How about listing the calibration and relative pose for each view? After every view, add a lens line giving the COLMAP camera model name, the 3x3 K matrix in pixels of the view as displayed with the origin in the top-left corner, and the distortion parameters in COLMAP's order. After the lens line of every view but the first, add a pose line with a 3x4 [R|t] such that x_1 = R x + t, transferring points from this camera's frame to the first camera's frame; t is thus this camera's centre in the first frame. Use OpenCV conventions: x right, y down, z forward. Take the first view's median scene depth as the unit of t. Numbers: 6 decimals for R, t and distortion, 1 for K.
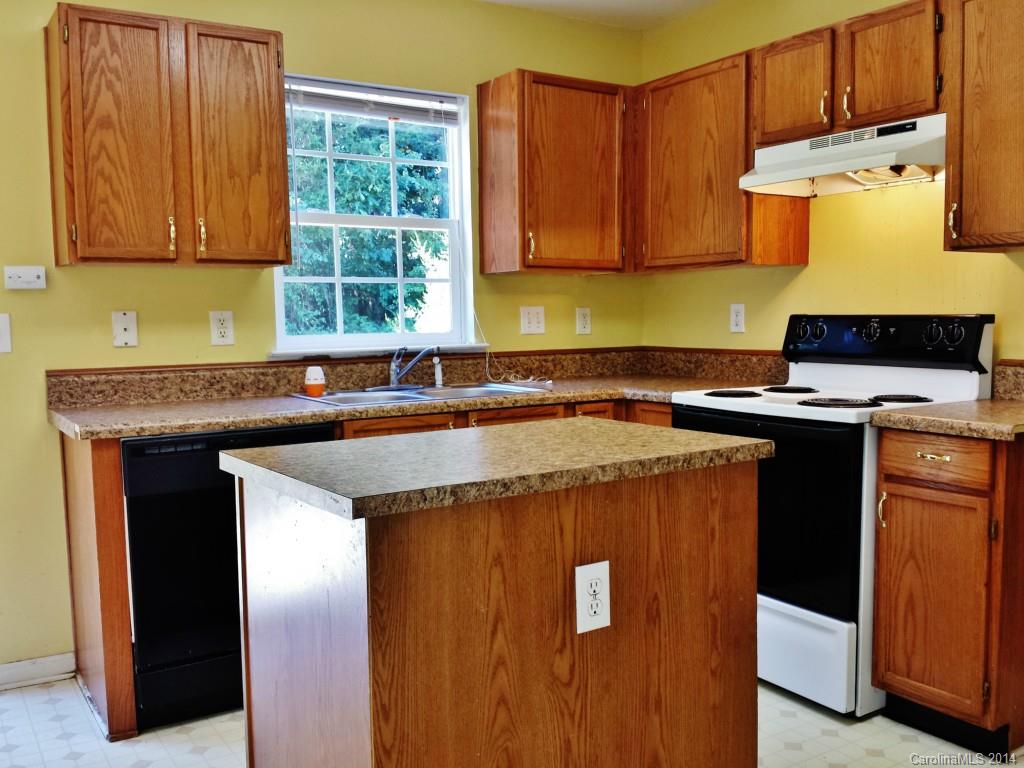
lens RADIAL K [[949.3, 0, 524.6], [0, 949.3, 390.3], [0, 0, 1]] dist [0.120882, -0.311981]
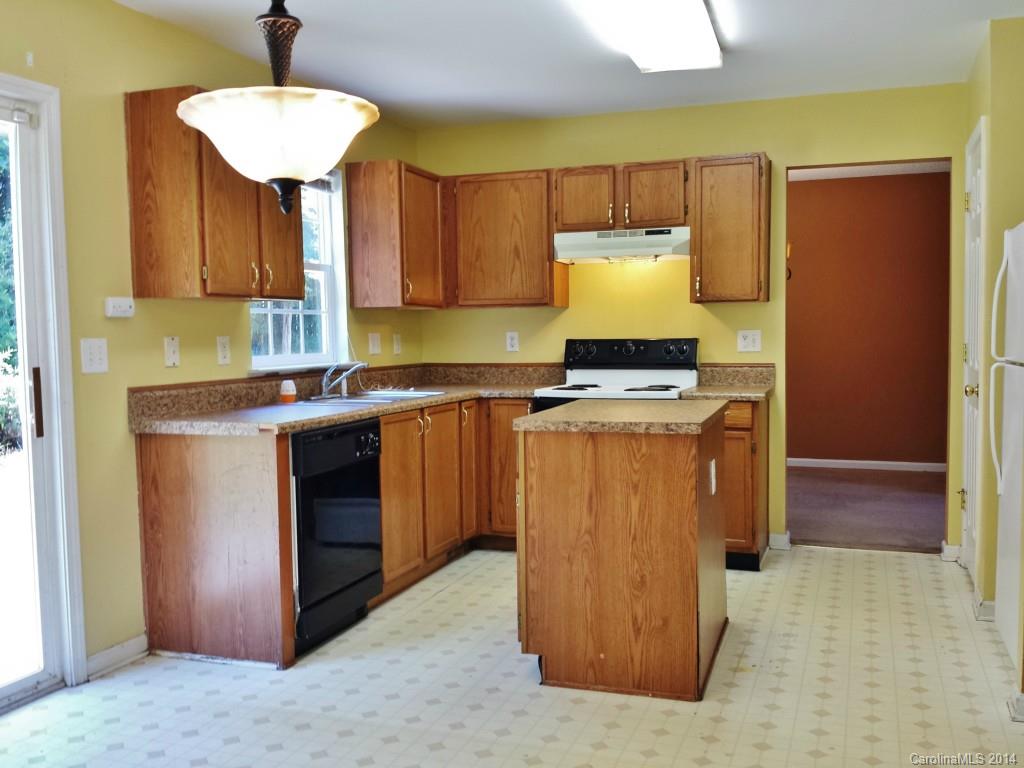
lens RADIAL K [[949.3, 0, 524.6], [0, 949.3, 390.3], [0, 0, 1]] dist [0.120882, -0.311981]
pose [[0.792804, -0.034788, 0.608483, -0.739937], [0.052548, 0.998554, -0.011377, 0.018563], [-0.607207, 0.040994, 0.793485, -0.184817]]
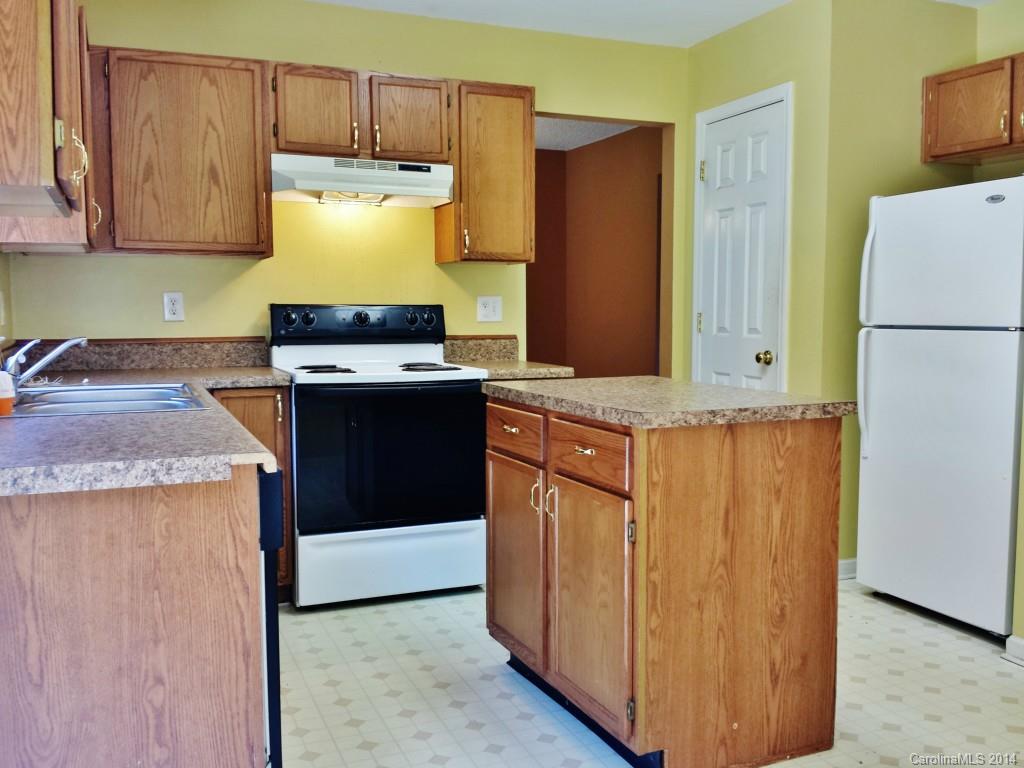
lens RADIAL K [[949.3, 0, 524.6], [0, 949.3, 390.3], [0, 0, 1]] dist [0.120882, -0.311981]
pose [[0.171134, -0.073572, 0.982497, -0.806250], [0.079830, 0.994965, 0.060601, -0.022791], [-0.982008, 0.068062, 0.176145, 0.533118]]
